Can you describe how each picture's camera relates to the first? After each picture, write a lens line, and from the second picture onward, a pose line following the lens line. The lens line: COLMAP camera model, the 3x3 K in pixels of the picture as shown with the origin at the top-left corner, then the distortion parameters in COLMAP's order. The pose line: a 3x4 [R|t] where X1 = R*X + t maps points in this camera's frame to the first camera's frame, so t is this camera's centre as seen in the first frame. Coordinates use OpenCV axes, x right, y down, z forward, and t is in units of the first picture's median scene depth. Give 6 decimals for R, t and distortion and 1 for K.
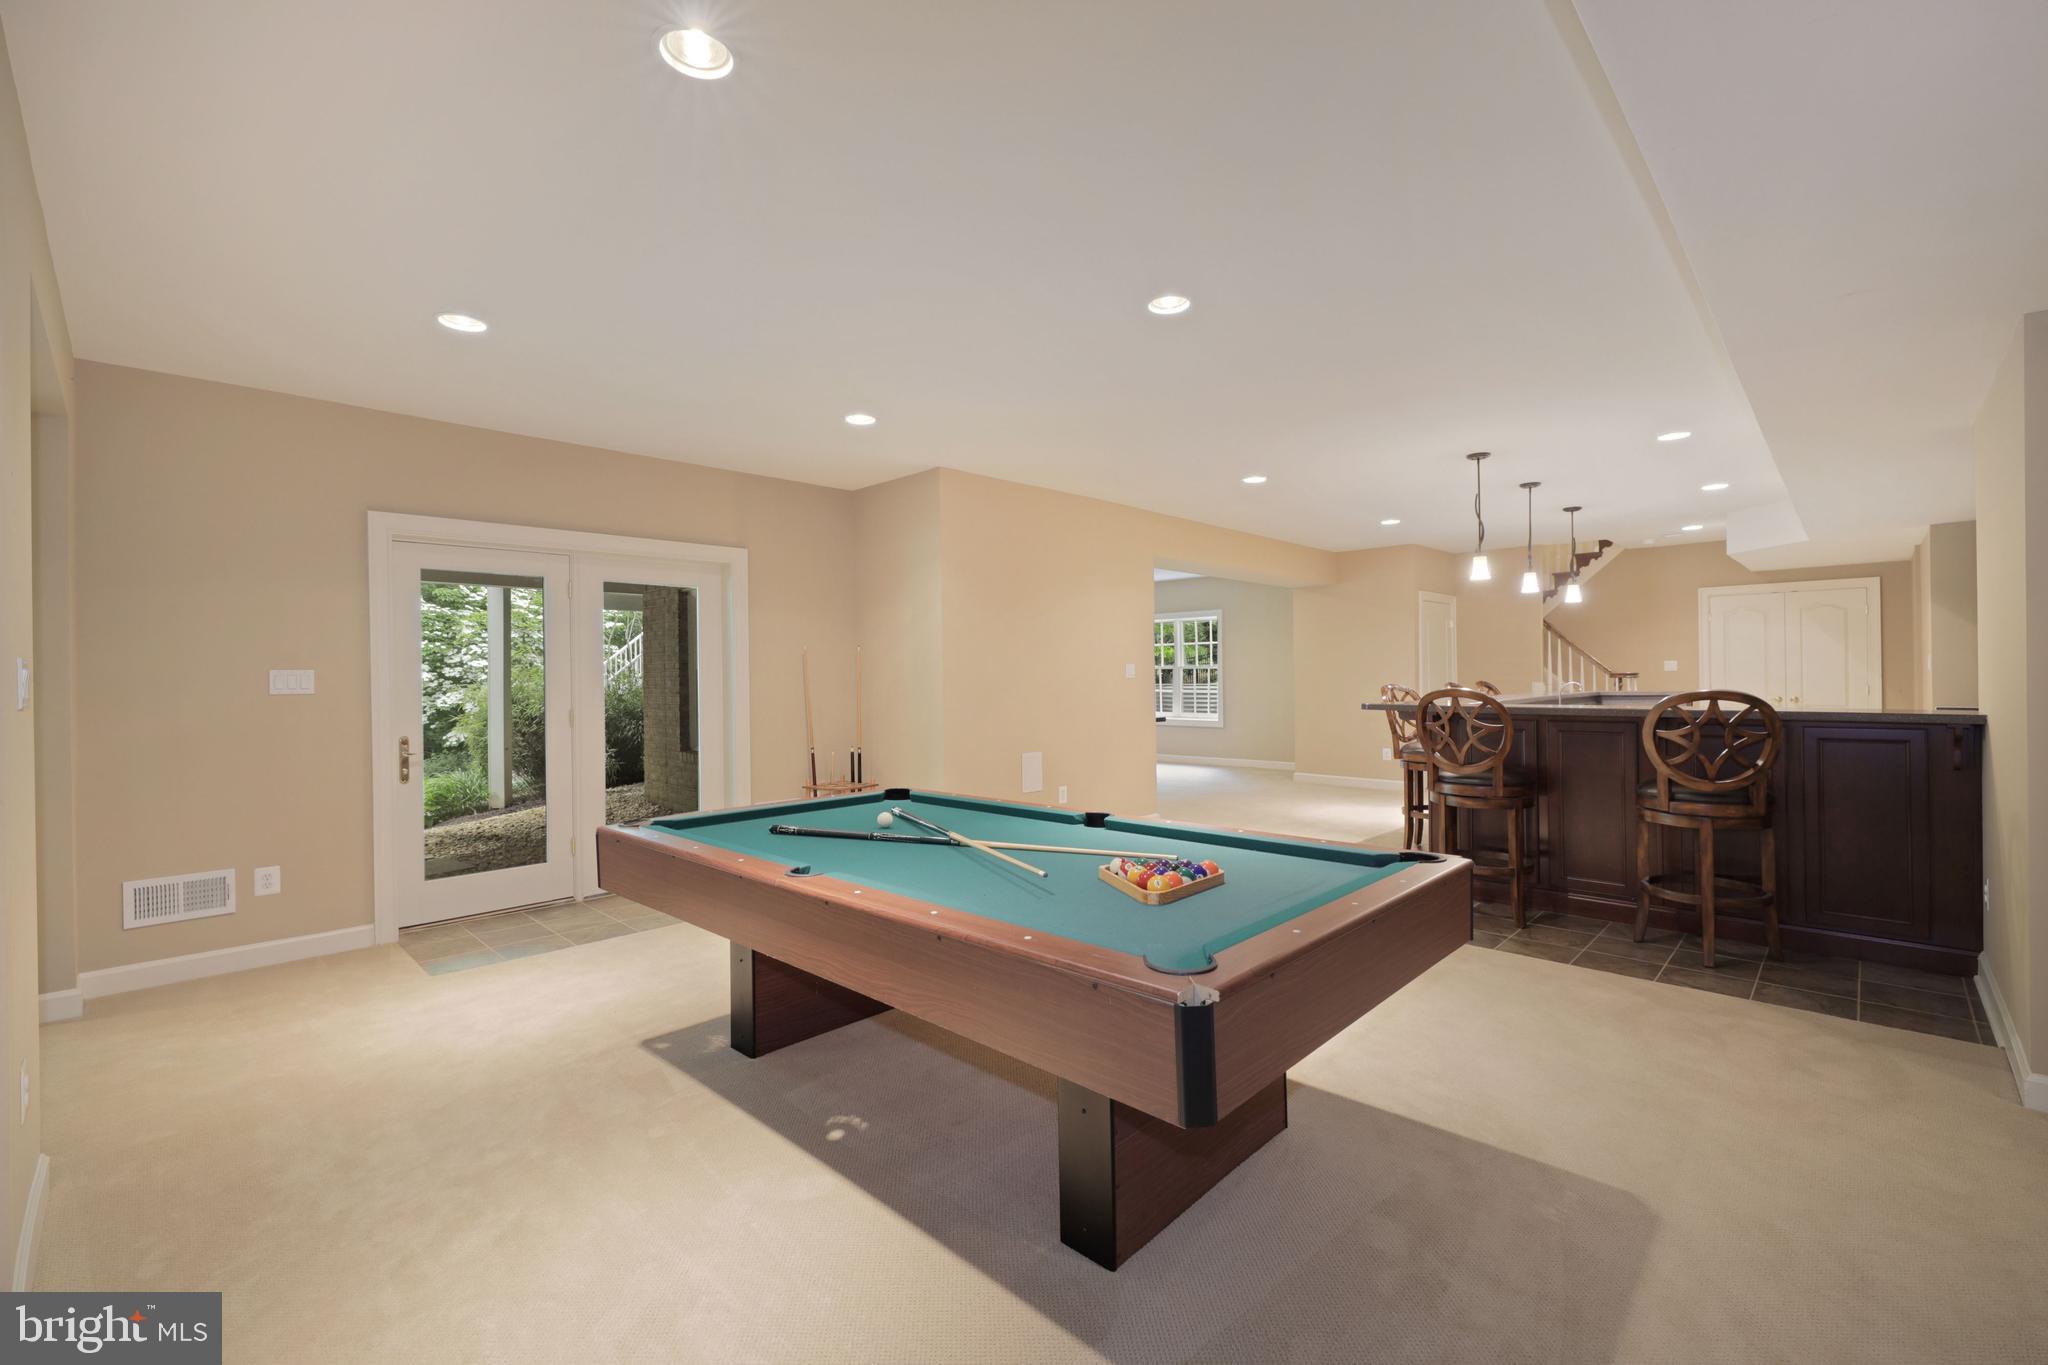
lens RADIAL K [[882.5, 0, 1035.8], [0, 882.5, 680.7], [0, 0, 1]] dist [0.011291, 0.000381]
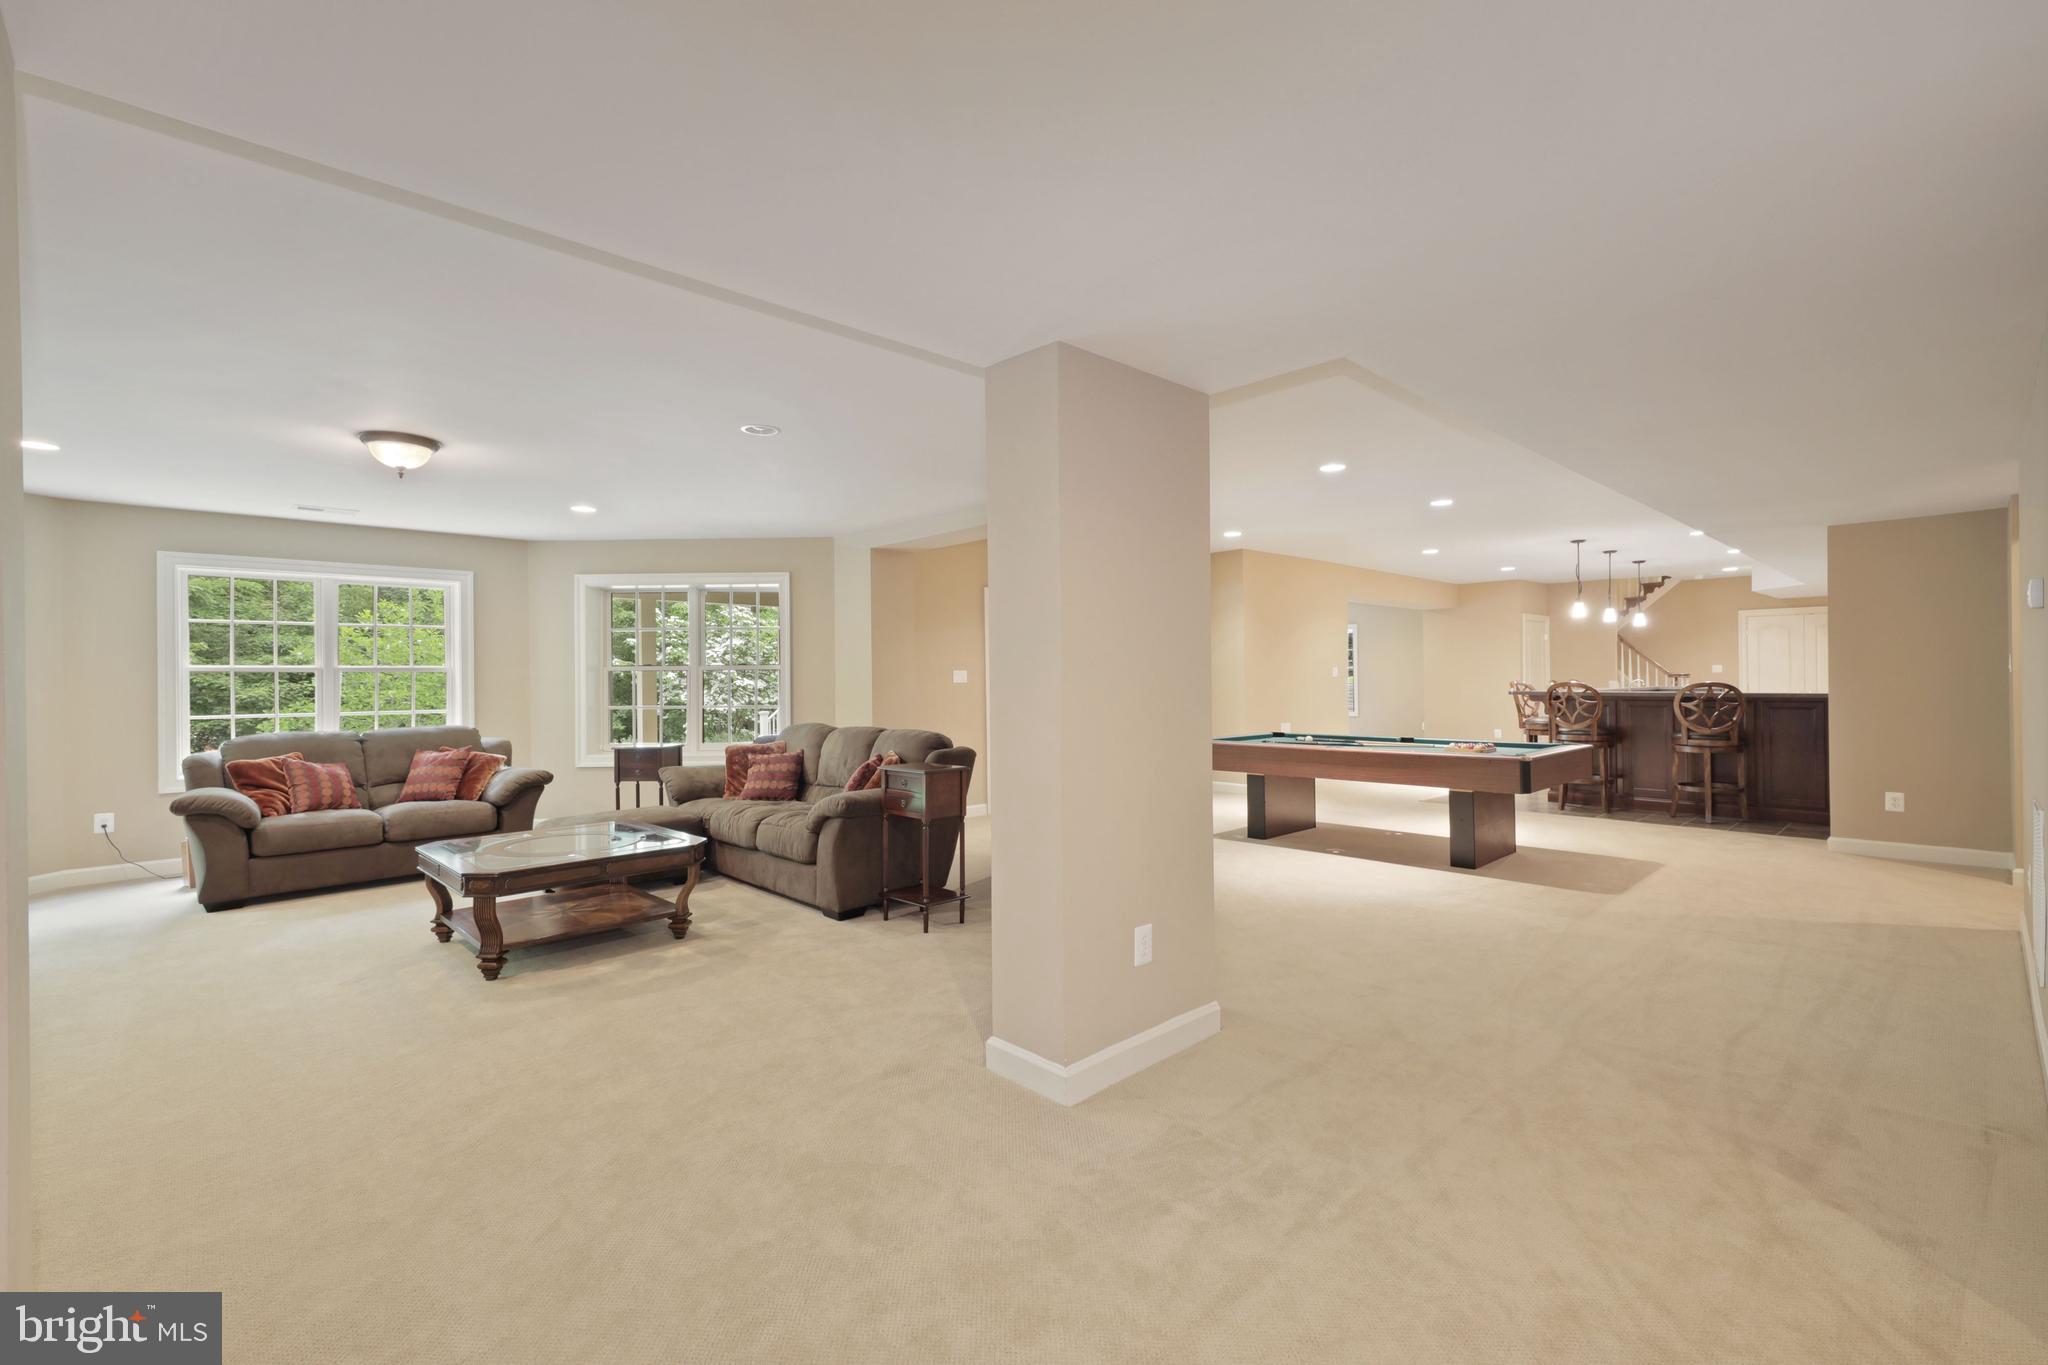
lens RADIAL K [[882.5, 0, 1028.2], [0, 882.5, 677.3], [0, 0, 1]] dist [0.011291, 0.000381]
pose [[0.997986, 0.001860, -0.063410, -0.518292], [-0.002108, 0.999990, -0.003846, 0.008528], [0.063402, 0.003972, 0.997980, -0.885067]]
